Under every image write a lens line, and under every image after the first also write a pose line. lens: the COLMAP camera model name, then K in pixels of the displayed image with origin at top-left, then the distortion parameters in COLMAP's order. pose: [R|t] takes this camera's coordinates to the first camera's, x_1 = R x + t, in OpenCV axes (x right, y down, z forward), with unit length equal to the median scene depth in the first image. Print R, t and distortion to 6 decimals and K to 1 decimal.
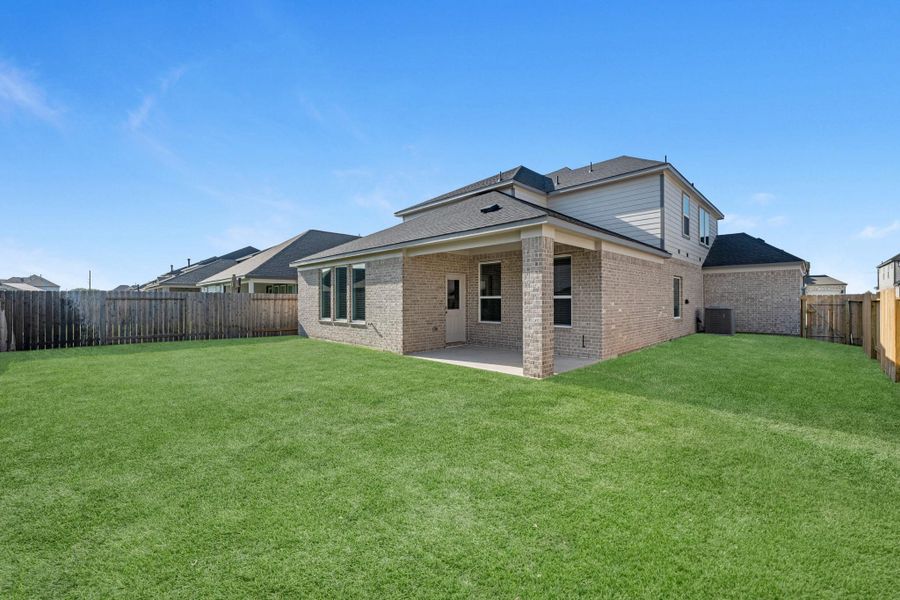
lens RADIAL K [[361.2, 0, 445.2], [0, 361.2, 300.8], [0, 0, 1]] dist [0.010214, 0.000021]
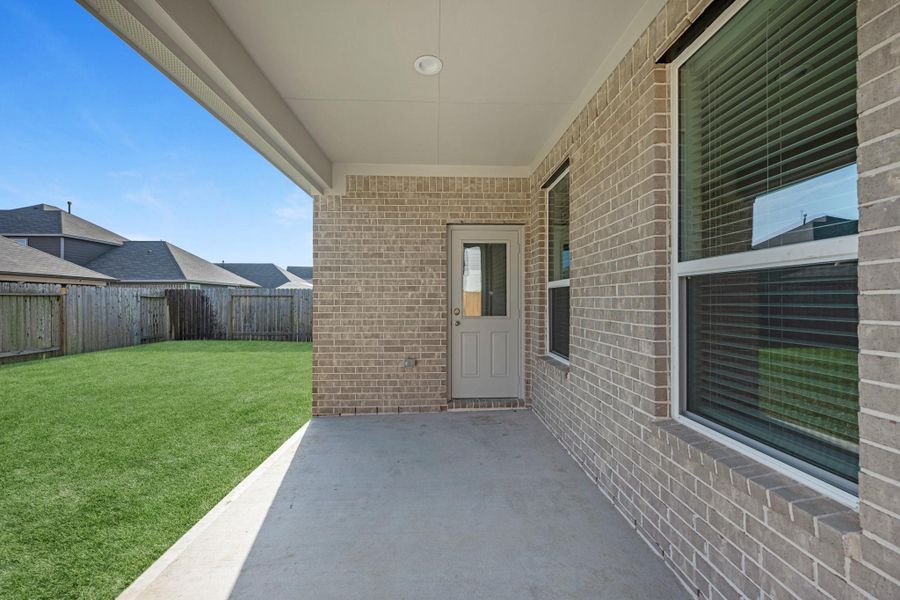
lens RADIAL K [[361.2, 0, 453.8], [0, 361.2, 301.2], [0, 0, 1]] dist [0.010214, 0.000021]
pose [[0.744397, 0.002133, -0.667734, 0.260406], [-0.000461, 0.999996, 0.002681, 0.006498], [0.667737, -0.001688, 0.744395, 0.670929]]
